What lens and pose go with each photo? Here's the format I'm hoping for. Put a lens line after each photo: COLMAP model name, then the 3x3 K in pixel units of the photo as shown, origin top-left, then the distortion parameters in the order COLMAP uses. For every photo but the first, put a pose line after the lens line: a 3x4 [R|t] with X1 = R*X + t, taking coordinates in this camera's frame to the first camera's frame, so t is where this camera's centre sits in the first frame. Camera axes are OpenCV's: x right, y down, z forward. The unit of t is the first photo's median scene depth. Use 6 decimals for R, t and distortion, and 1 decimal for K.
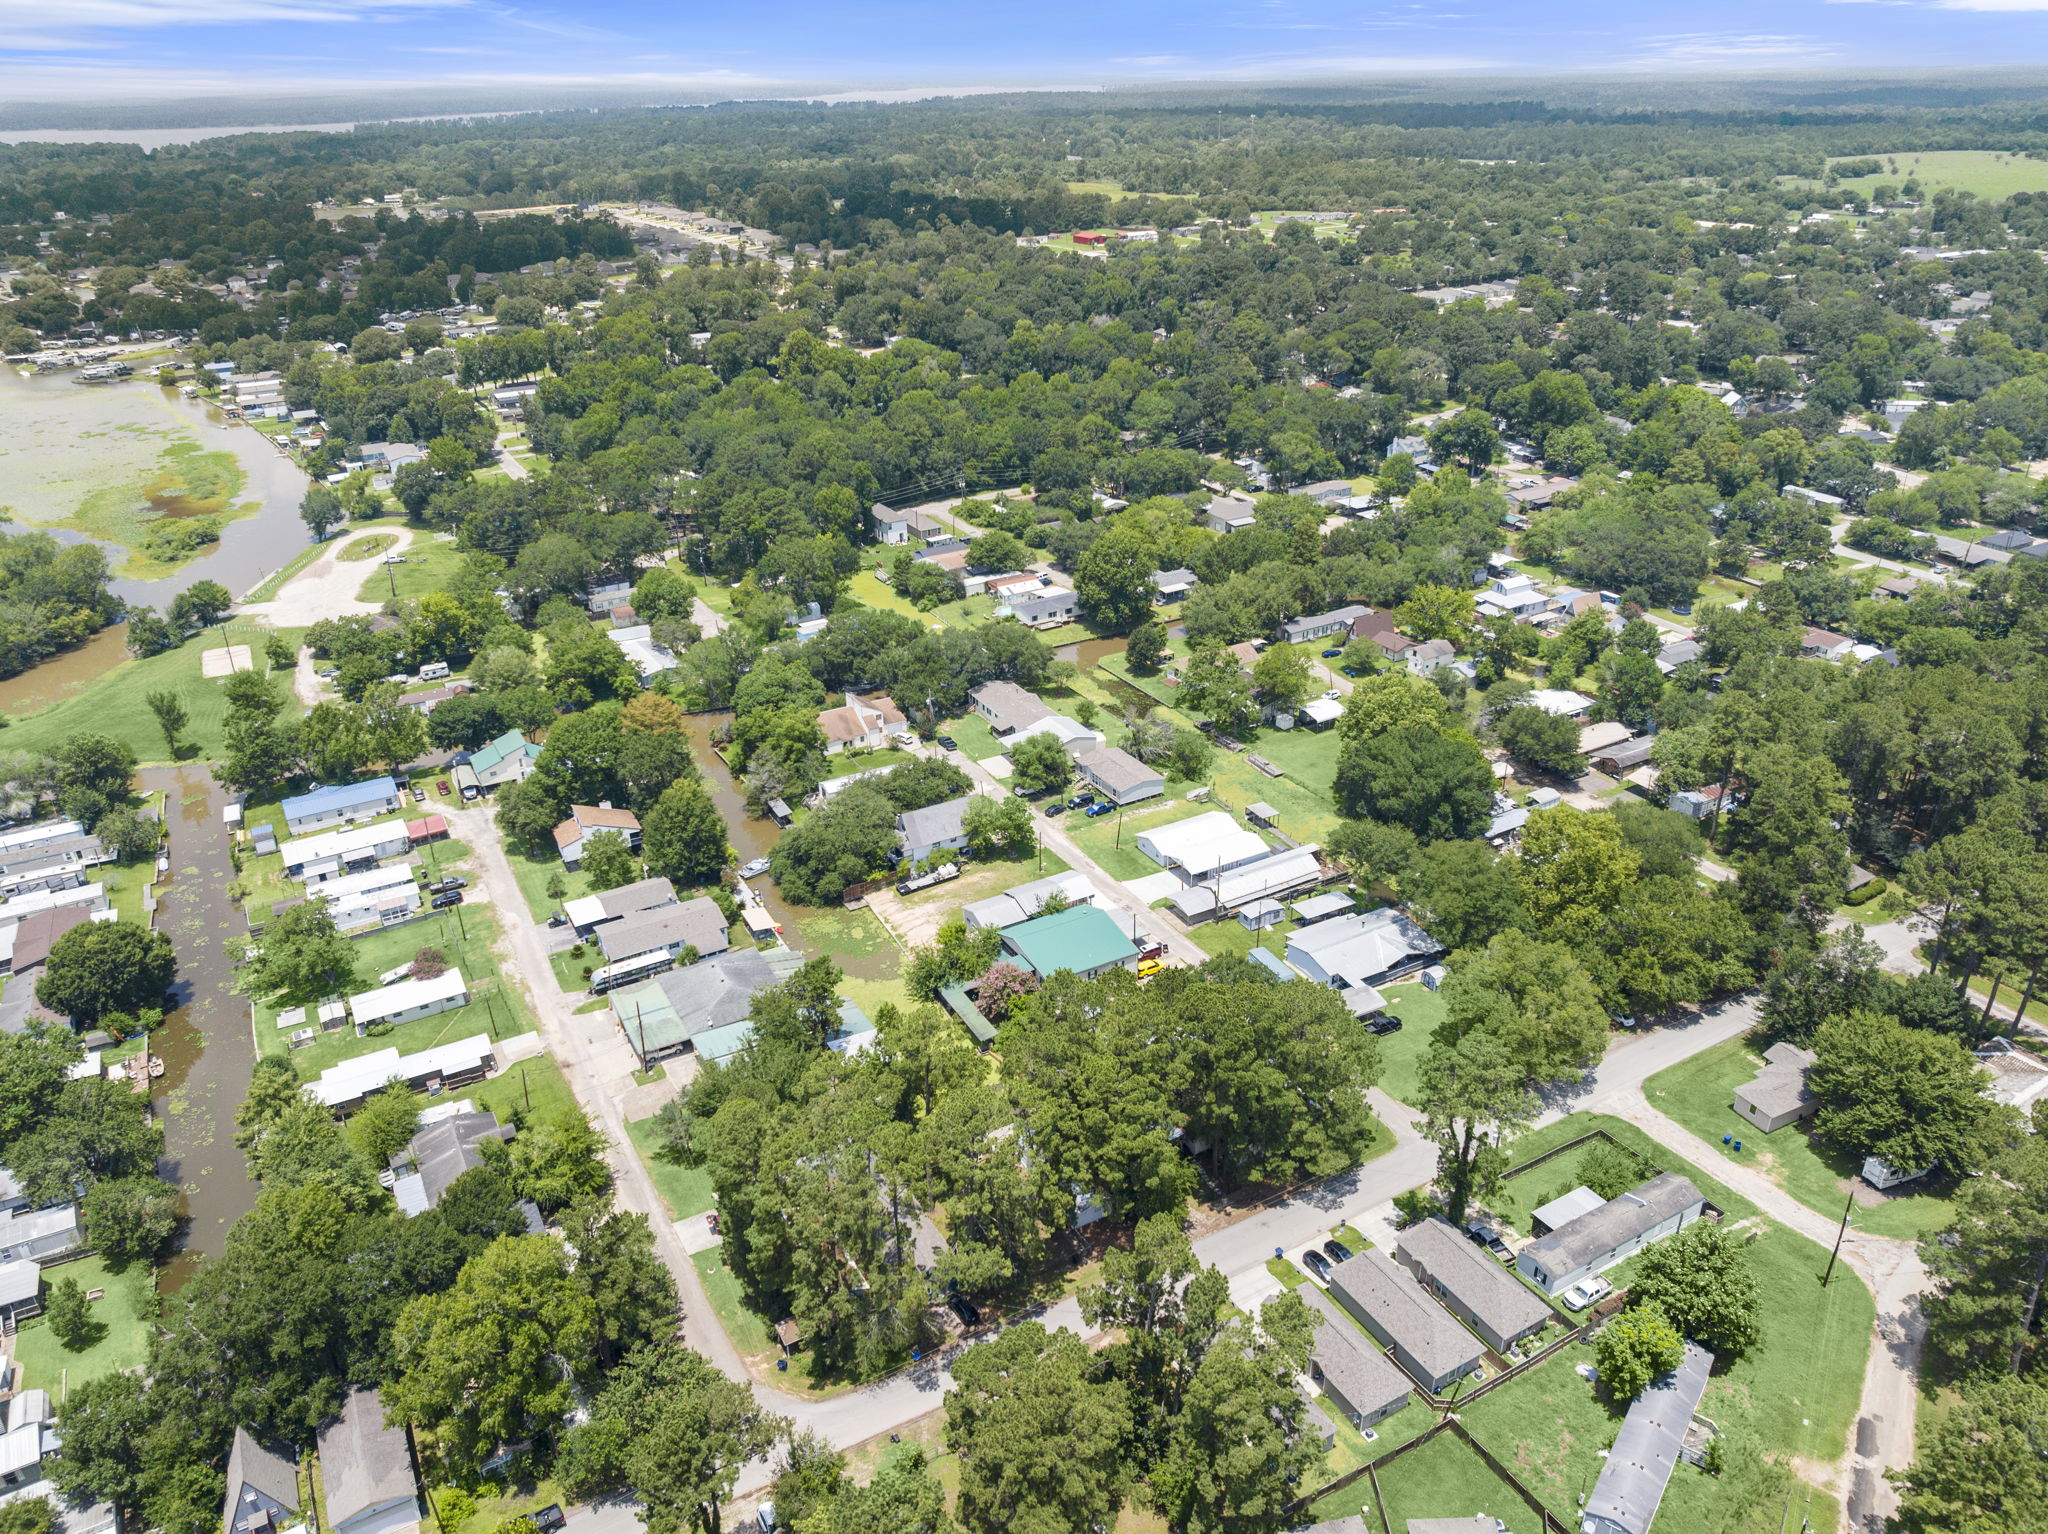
lens RADIAL K [[1423.2, 0, 1021.7], [0, 1423.2, 753.1], [0, 0, 1]] dist [-0.043894, 0.008828]
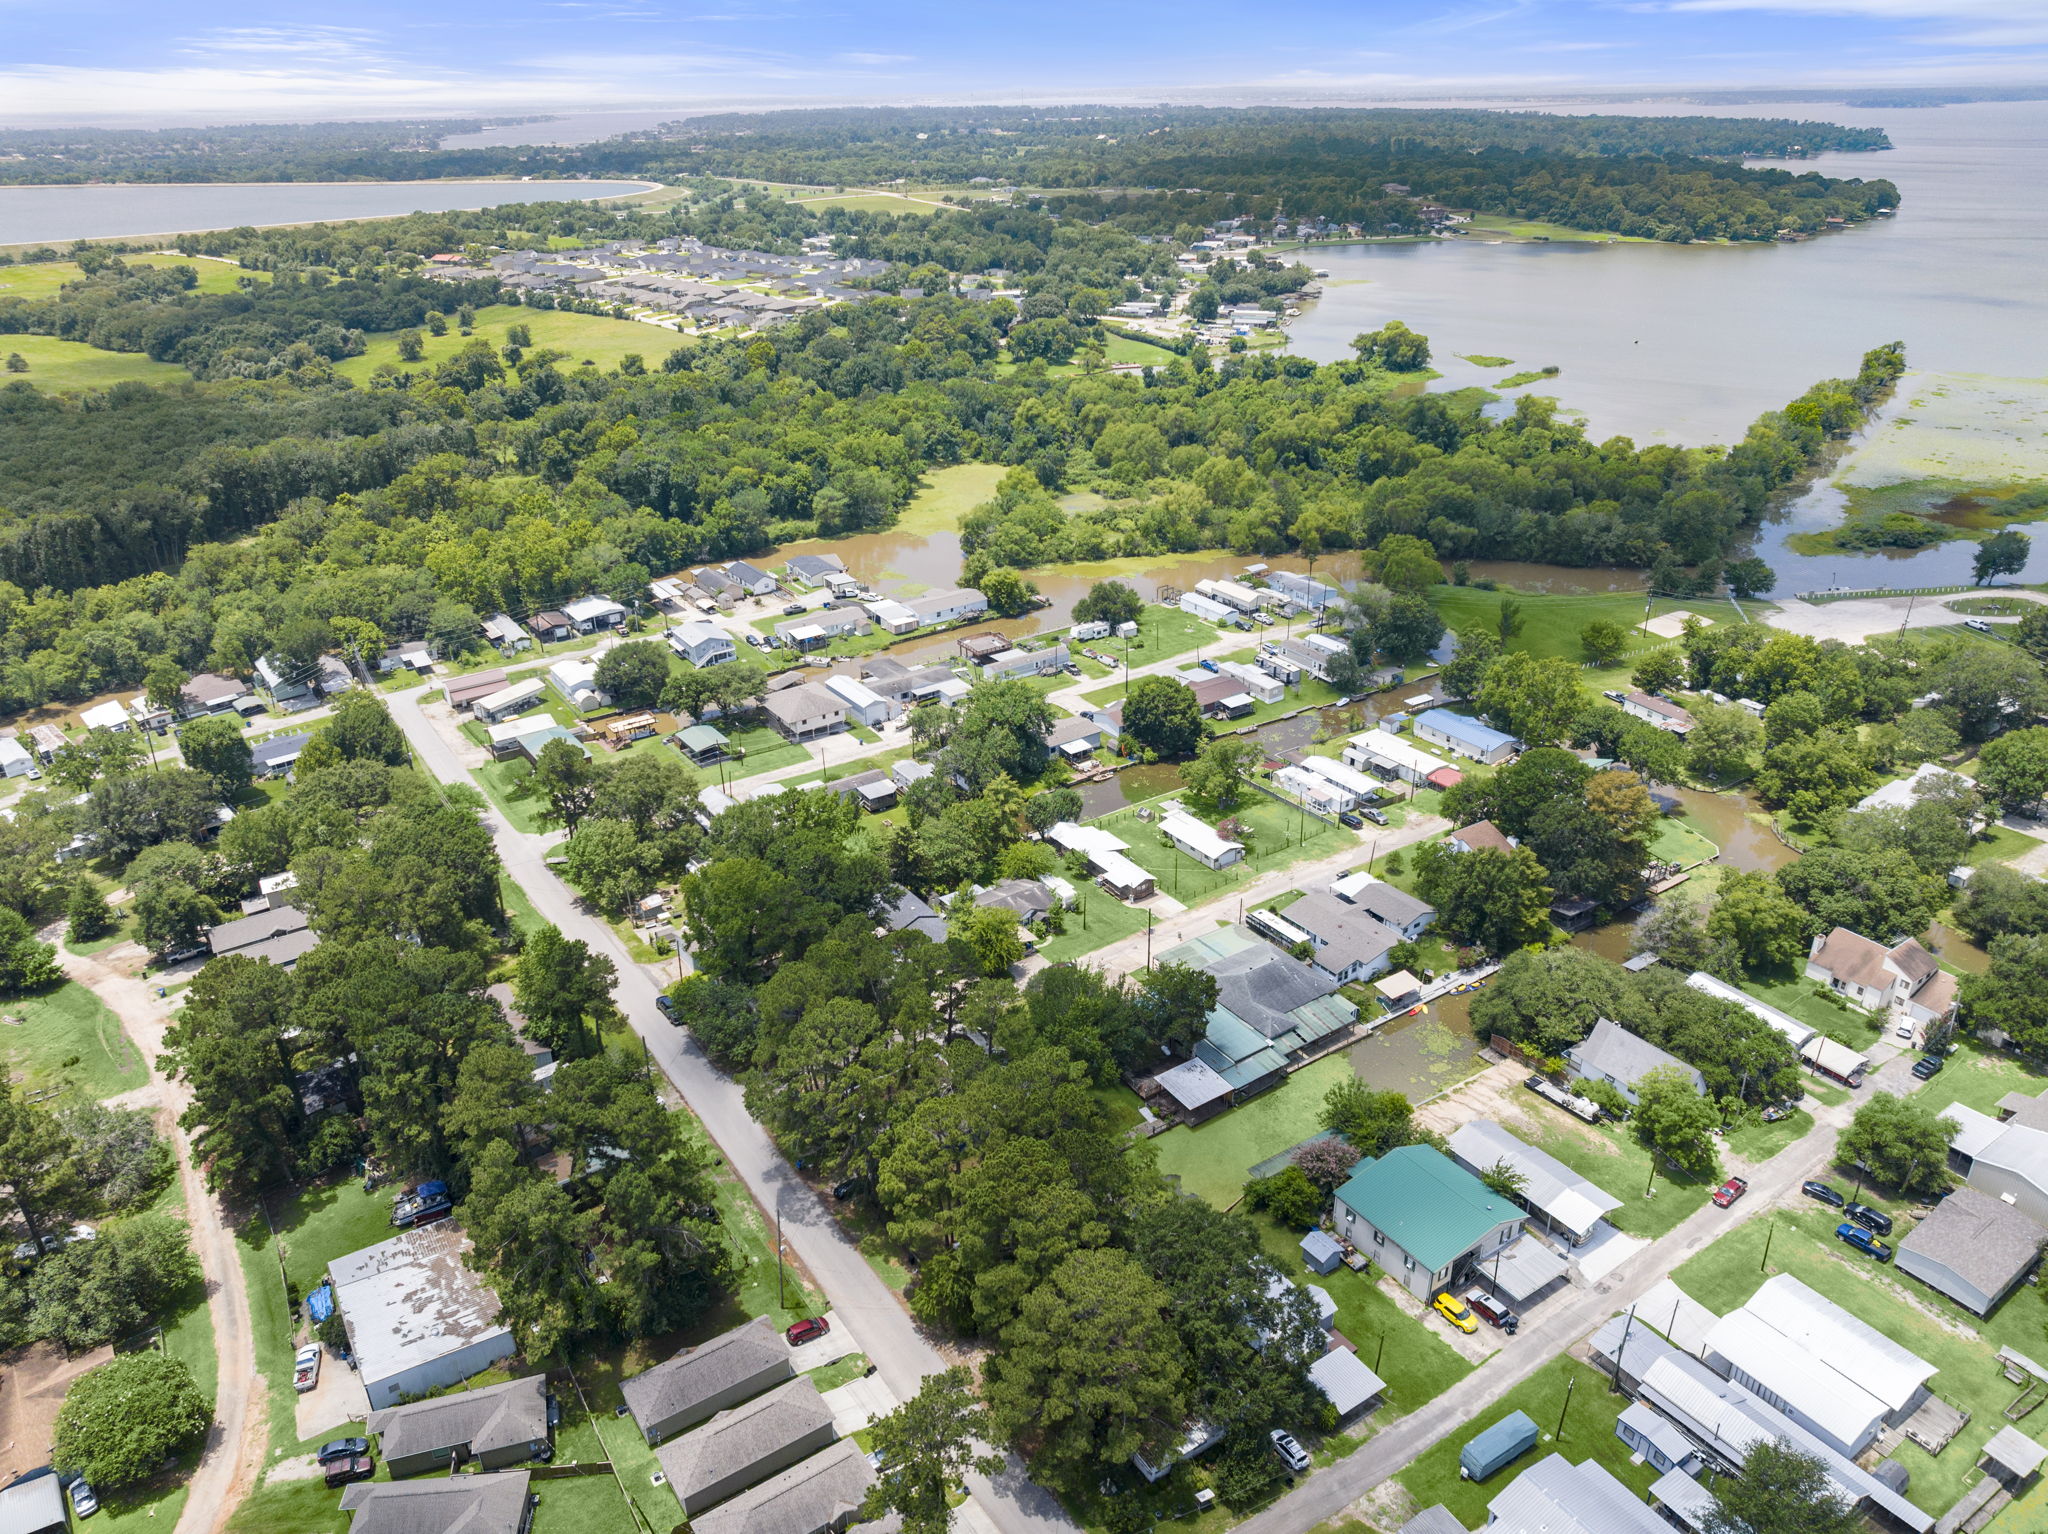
lens RADIAL K [[1423.2, 0, 1026.9], [0, 1423.2, 760.6], [0, 0, 1]] dist [-0.043894, 0.008828]
pose [[0.091617, 0.441058, -0.892790, 0.566265], [-0.420751, 0.829744, 0.366735, -0.247328], [0.902538, 0.342043, 0.261594, 0.489096]]
